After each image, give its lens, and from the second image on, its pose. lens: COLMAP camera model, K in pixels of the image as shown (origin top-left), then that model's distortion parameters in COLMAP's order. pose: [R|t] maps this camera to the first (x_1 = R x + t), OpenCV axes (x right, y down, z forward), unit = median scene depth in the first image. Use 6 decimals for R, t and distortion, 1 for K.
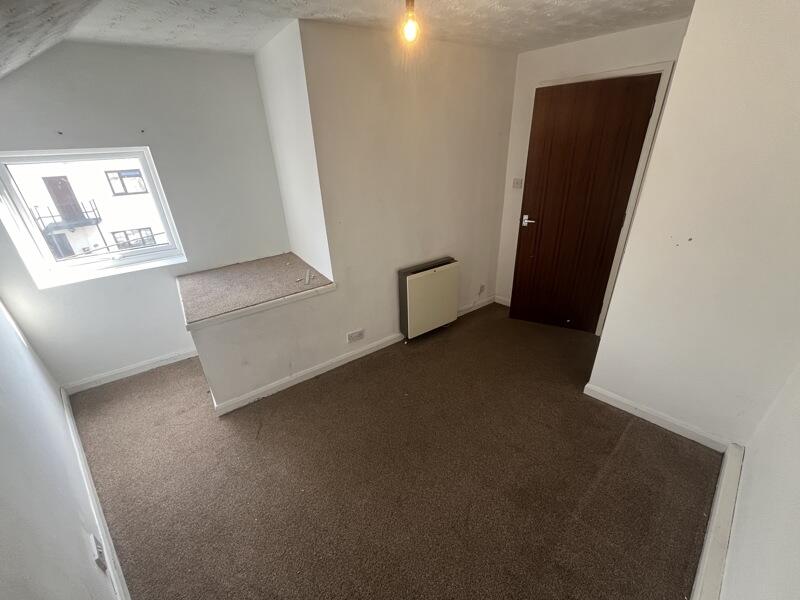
lens RADIAL K [[326.4, 0, 397.4], [0, 326.4, 295.7], [0, 0, 1]] dist [-0.001136, -0.000034]
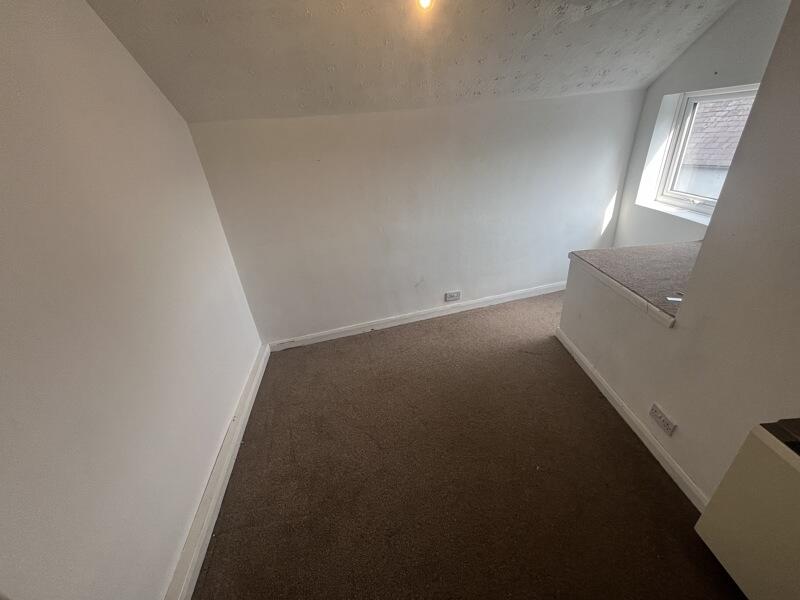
lens RADIAL K [[326.4, 0, 399.3], [0, 326.4, 300.5], [0, 0, 1]] dist [-0.001136, -0.000034]
pose [[-0.535428, 0.459505, -0.708641, 0.538542], [-0.268291, 0.703049, 0.658591, -0.348381], [0.800835, 0.542750, -0.253151, 0.745170]]
